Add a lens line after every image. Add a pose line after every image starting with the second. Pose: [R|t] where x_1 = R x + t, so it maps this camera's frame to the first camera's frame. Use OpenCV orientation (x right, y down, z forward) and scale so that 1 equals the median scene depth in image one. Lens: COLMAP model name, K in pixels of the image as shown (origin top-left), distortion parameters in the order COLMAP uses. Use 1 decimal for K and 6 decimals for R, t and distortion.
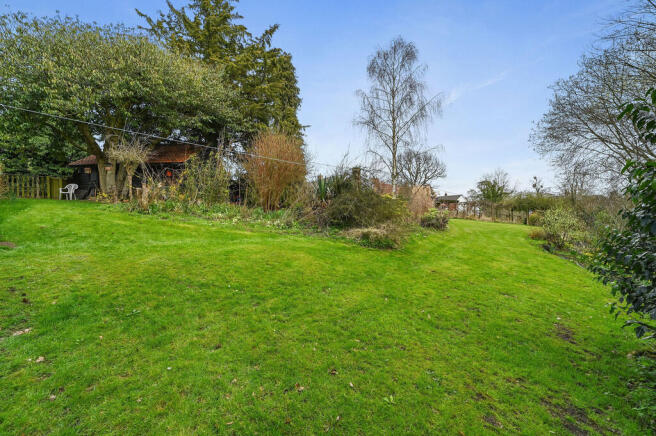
lens RADIAL K [[252.9, 0, 326.5], [0, 252.9, 219.2], [0, 0, 1]] dist [-0.027716, 0.000275]
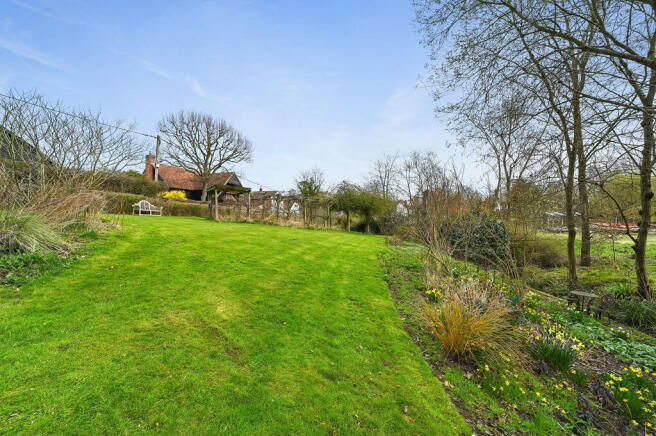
lens RADIAL K [[252.9, 0, 326.5], [0, 252.9, 219.2], [0, 0, 1]] dist [-0.027716, 0.000275]
pose [[0.797521, 0.008025, 0.603237, 0.218395], [-0.011319, 0.999935, 0.001661, -0.008089], [-0.603184, -0.008153, 0.797560, 0.310878]]
